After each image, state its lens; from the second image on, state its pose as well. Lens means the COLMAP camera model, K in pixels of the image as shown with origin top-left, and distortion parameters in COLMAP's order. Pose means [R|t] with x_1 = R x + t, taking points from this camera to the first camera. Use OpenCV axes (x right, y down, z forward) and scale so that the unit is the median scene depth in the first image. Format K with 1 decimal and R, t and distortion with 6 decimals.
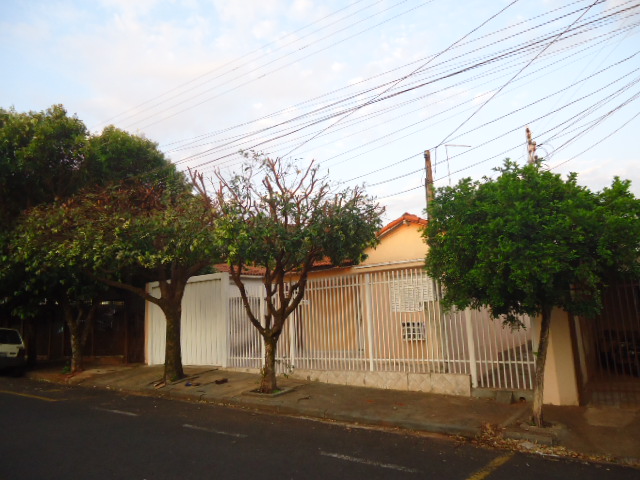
lens RADIAL K [[463.9, 0, 320.0], [0, 463.9, 240.0], [0, 0, 1]] dist [-0.006742, 0.002696]
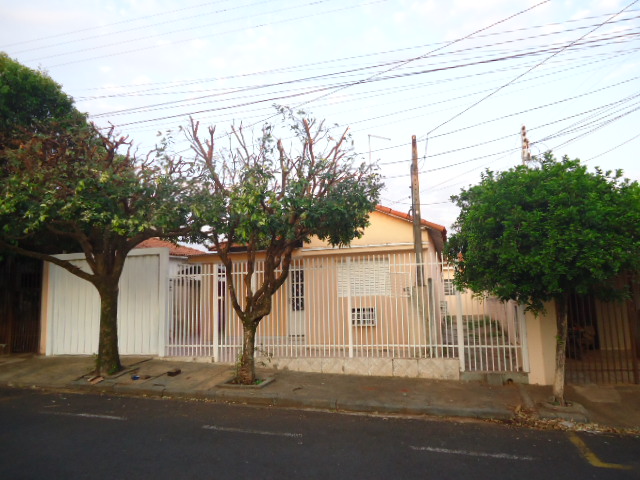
lens RADIAL K [[463.9, 0, 320.0], [0, 463.9, 240.0], [0, 0, 1]] dist [-0.006742, 0.002696]
pose [[0.945212, 0.061537, 0.320604, -0.274243], [-0.070576, 0.997368, 0.016637, 0.028328], [-0.318736, -0.038352, 0.947067, 0.119018]]
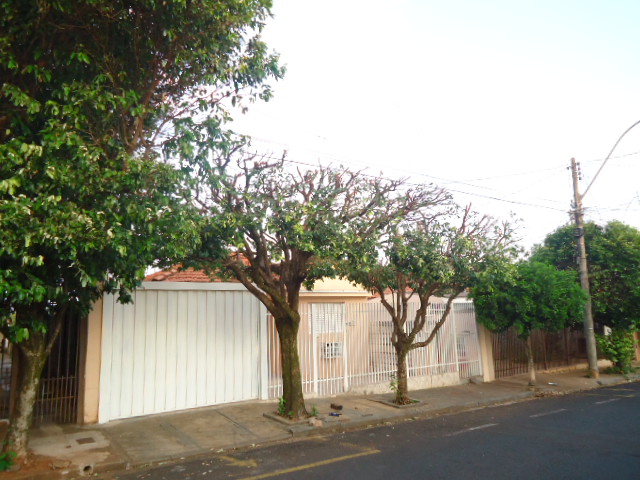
lens RADIAL K [[463.9, 0, 320.0], [0, 463.9, 240.0], [0, 0, 1]] dist [-0.006742, 0.002696]
pose [[0.328147, 0.195102, 0.924259, -1.262070], [-0.139690, 0.977704, -0.156788, 0.140455], [-0.934241, -0.077660, 0.348085, 0.806105]]
